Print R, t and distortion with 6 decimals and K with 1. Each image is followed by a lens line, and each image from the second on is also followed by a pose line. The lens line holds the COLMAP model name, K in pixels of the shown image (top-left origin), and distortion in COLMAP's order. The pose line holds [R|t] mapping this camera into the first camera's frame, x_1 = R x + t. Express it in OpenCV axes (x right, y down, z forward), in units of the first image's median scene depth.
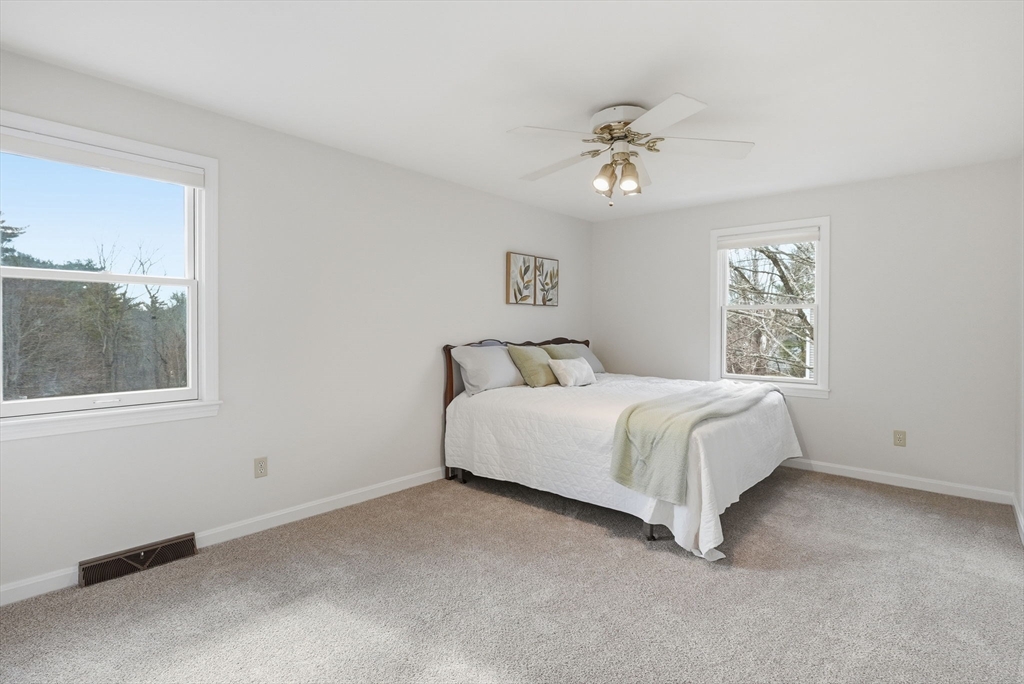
lens RADIAL K [[490.9, 0, 514.7], [0, 490.9, 339.5], [0, 0, 1]] dist [-0.001869, 0.000323]
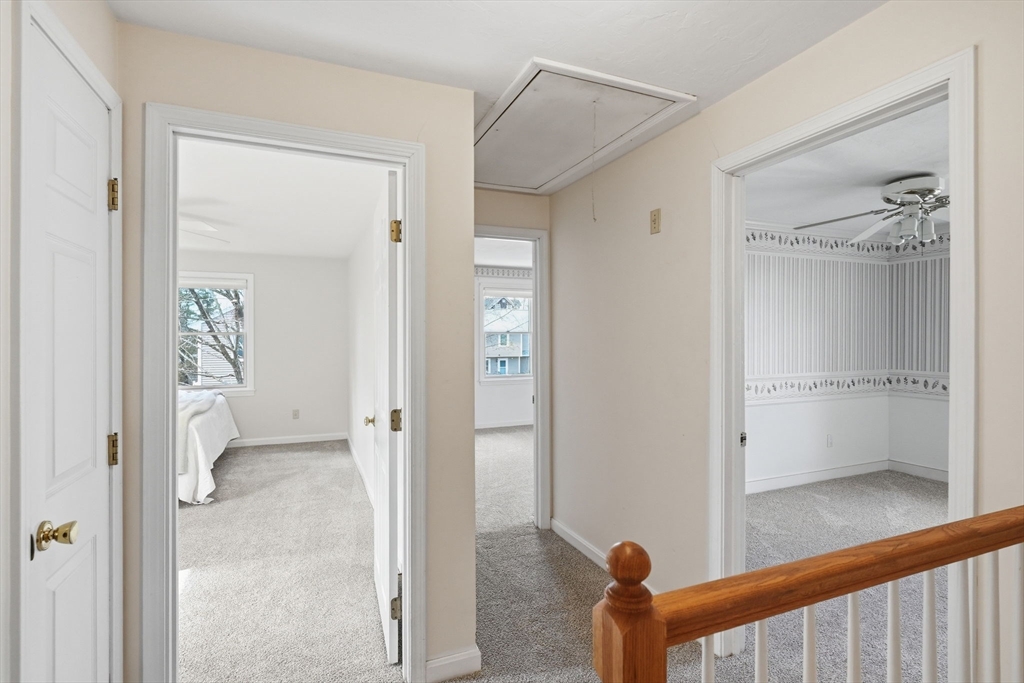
lens RADIAL K [[490.9, 0, 514.7], [0, 490.9, 339.0], [0, 0, 1]] dist [-0.001869, 0.000323]
pose [[0.420217, -0.001238, 0.907423, -0.794728], [0.017107, 0.999832, -0.006558, -0.059929], [-0.907263, 0.018279, 0.420167, -0.731262]]
